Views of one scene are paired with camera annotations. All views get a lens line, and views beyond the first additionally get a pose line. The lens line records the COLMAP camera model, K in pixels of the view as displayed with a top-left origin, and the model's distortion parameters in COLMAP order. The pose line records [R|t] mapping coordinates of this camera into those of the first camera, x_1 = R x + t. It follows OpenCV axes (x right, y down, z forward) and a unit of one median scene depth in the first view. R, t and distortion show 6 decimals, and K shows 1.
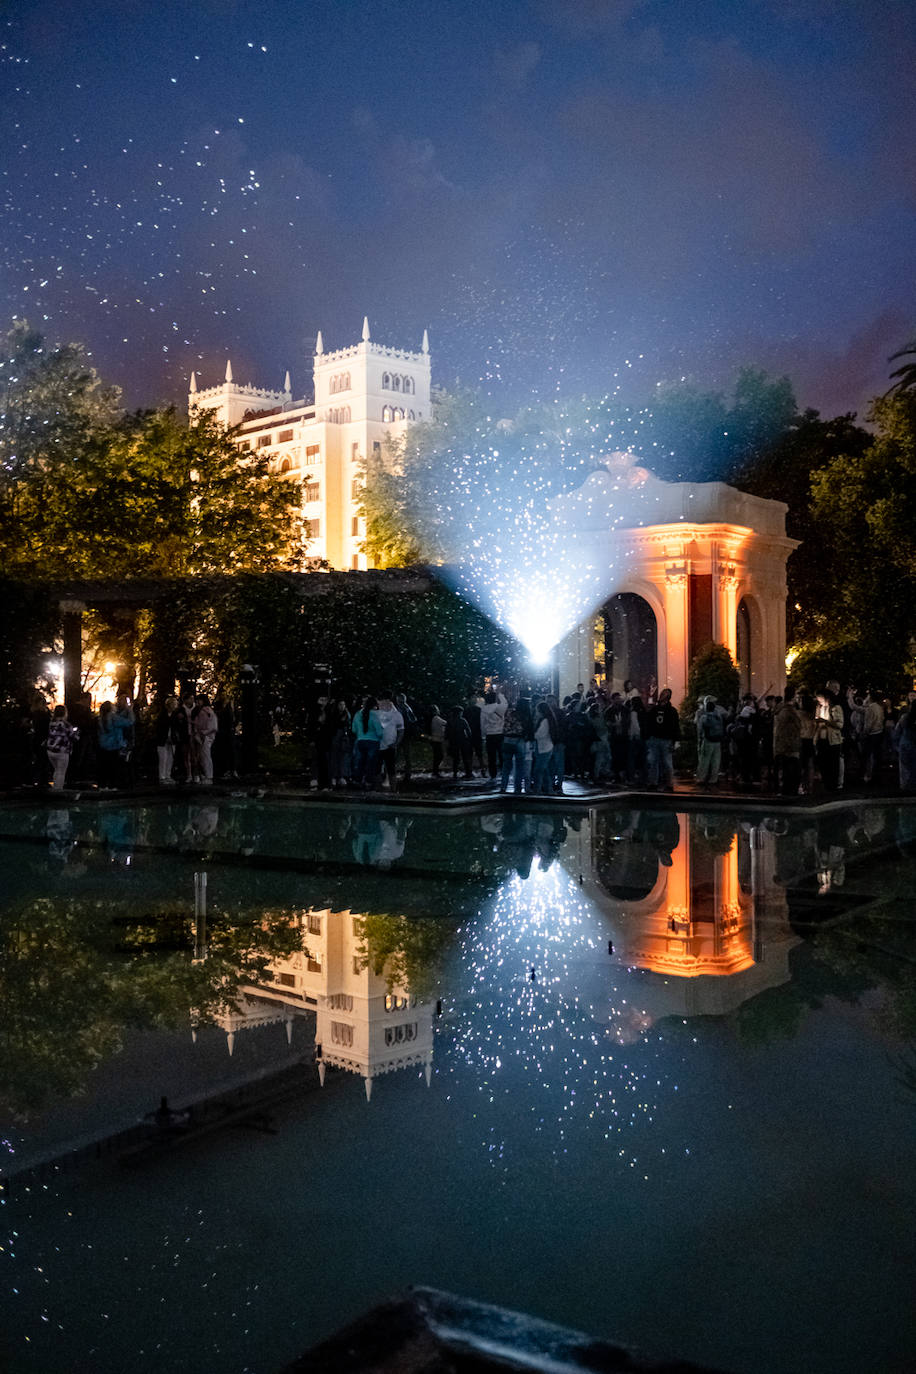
lens RADIAL K [[1391.2, 0, 458.0], [0, 1391.2, 687.0], [0, 0, 1]] dist [0.083292, -0.002332]
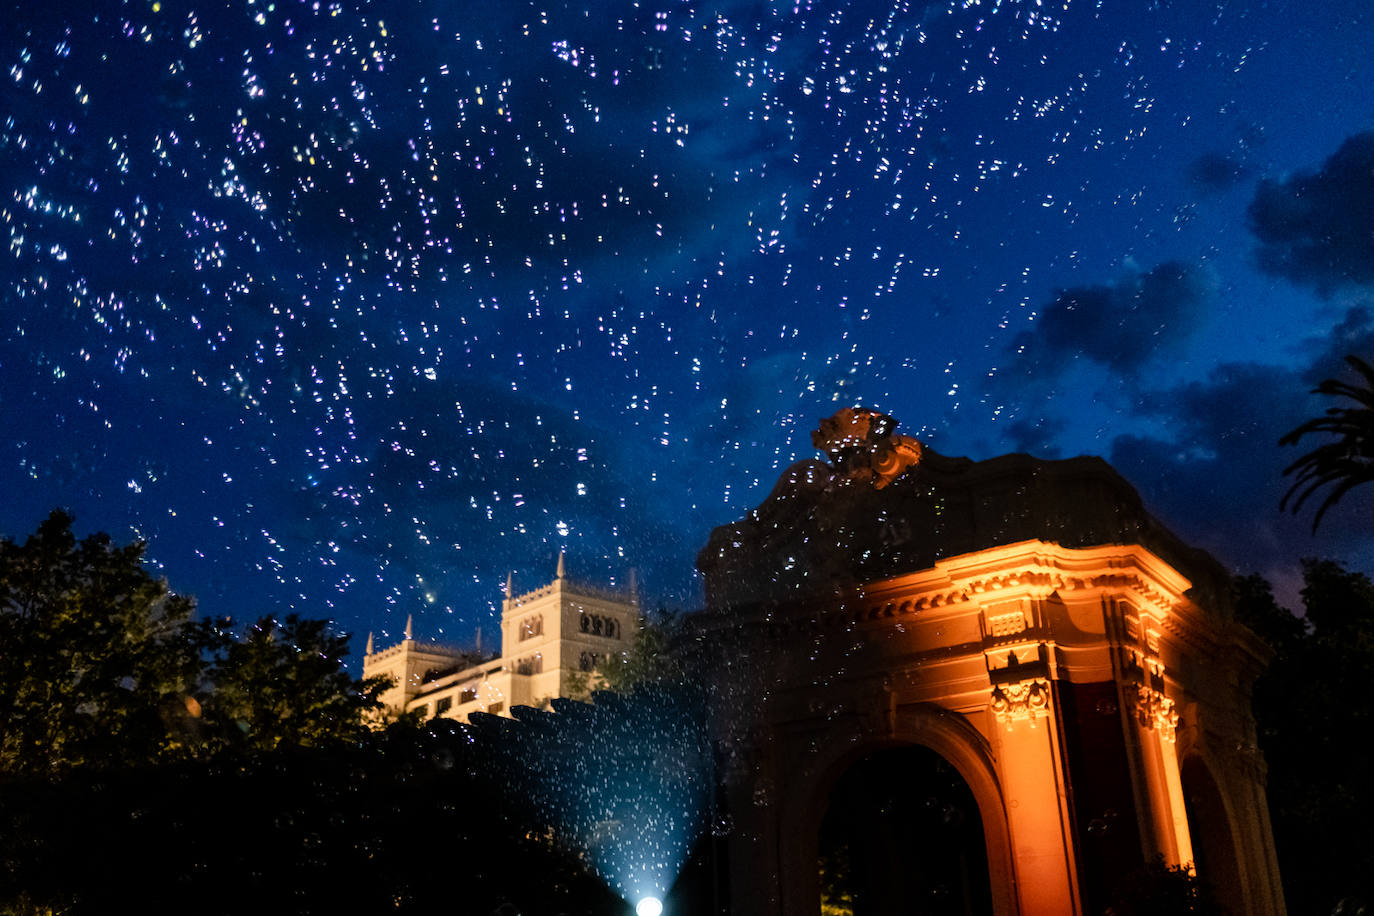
lens RADIAL K [[1417.8, 0, 688.1], [0, 1417.8, 478.4], [0, 0, 1]] dist [0.001013, -0.013484]
pose [[0.999571, -0.027318, -0.010573, 0.058553], [0.021806, 0.934938, -0.354141, 0.000806], [0.019559, 0.353758, 0.935132, 0.499592]]
